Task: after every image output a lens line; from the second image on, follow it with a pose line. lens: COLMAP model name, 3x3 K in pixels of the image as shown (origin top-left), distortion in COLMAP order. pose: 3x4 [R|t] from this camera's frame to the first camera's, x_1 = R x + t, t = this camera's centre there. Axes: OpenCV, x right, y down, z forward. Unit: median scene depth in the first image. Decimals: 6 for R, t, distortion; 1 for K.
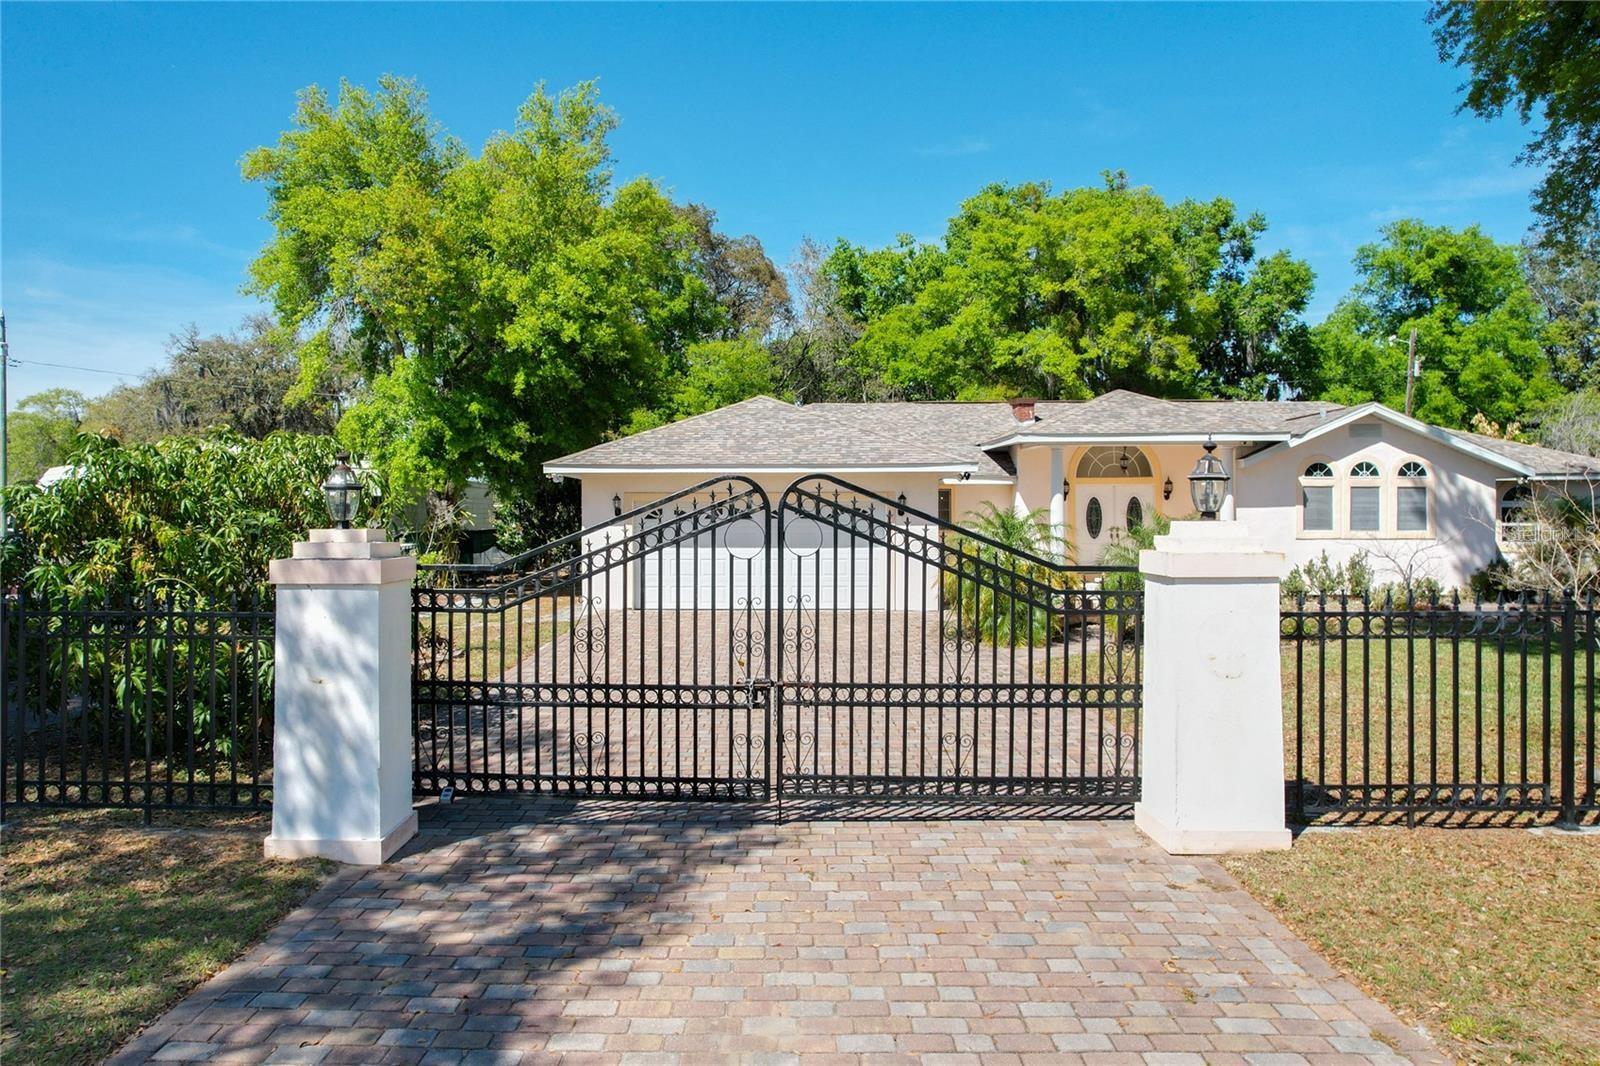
lens RADIAL K [[1133.4, 0, 774.9], [0, 1133.4, 503.2], [0, 0, 1]] dist [-0.032611, 0.009018]
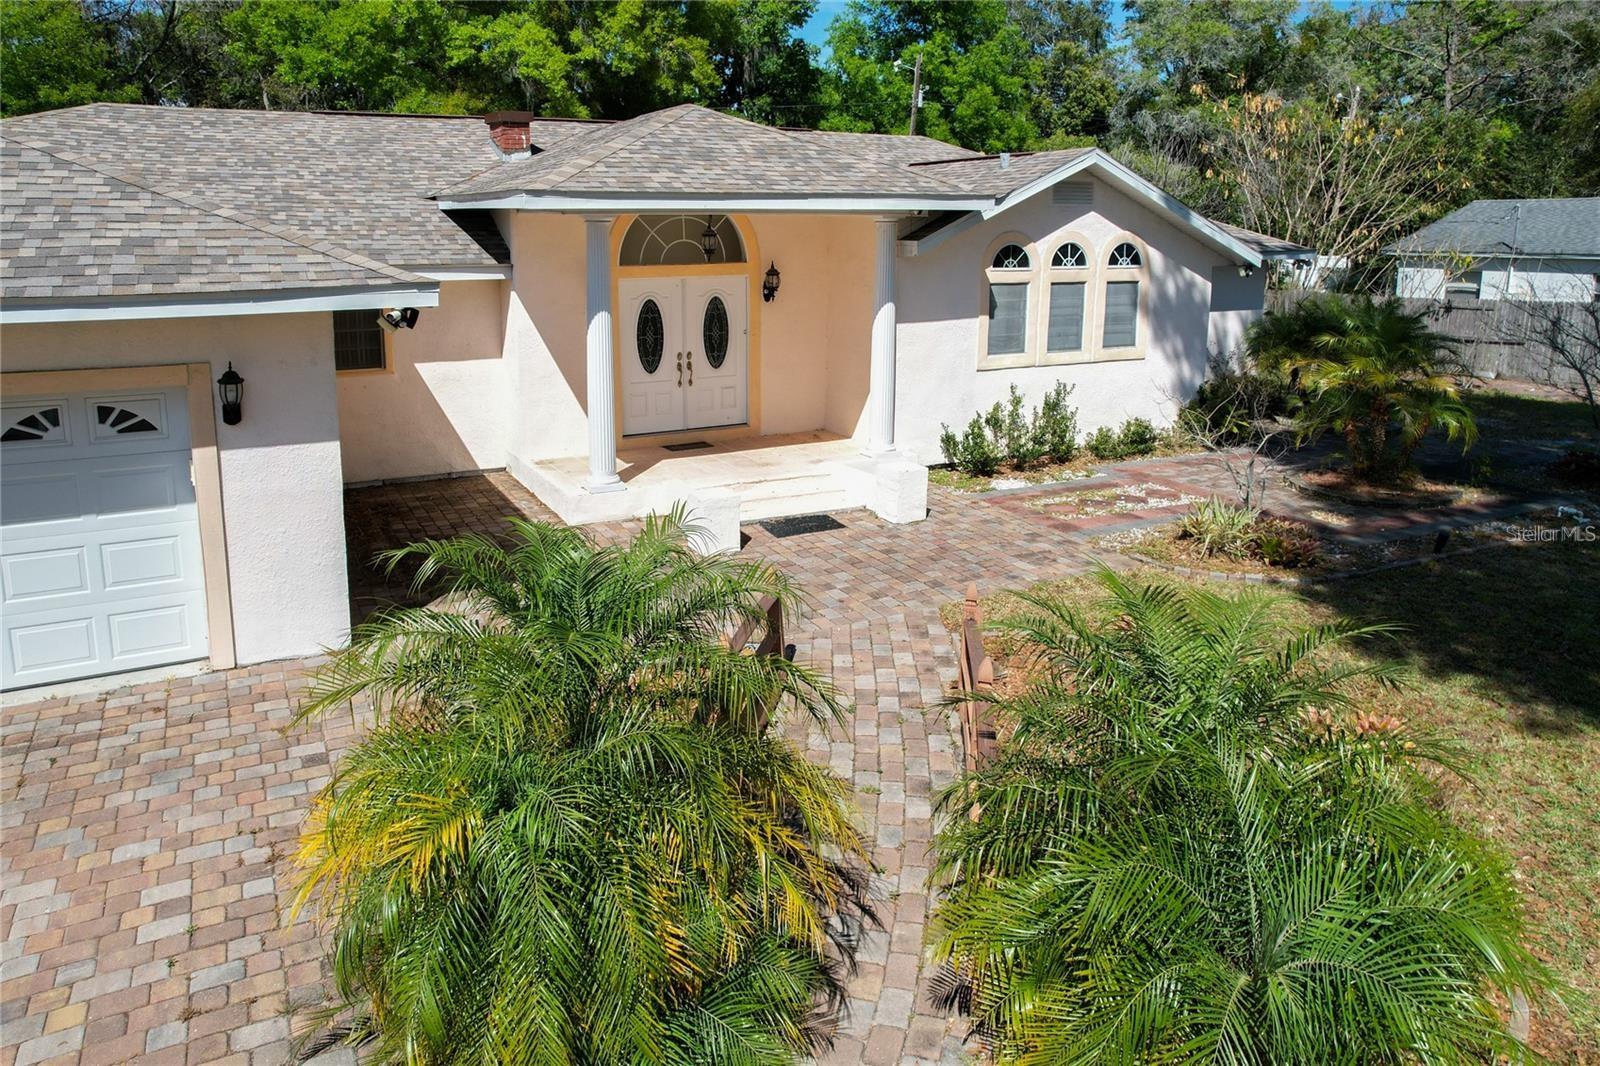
lens RADIAL K [[1059.2, 0, 762.1], [0, 1059.2, 406.1], [0, 0, 1]] dist [-0.066892, 0.064676]
pose [[0.887923, -0.075957, 0.453678, 0.075494], [-0.006210, 0.984203, 0.176933, -0.038635], [-0.459951, -0.159920, 0.873425, 0.424435]]
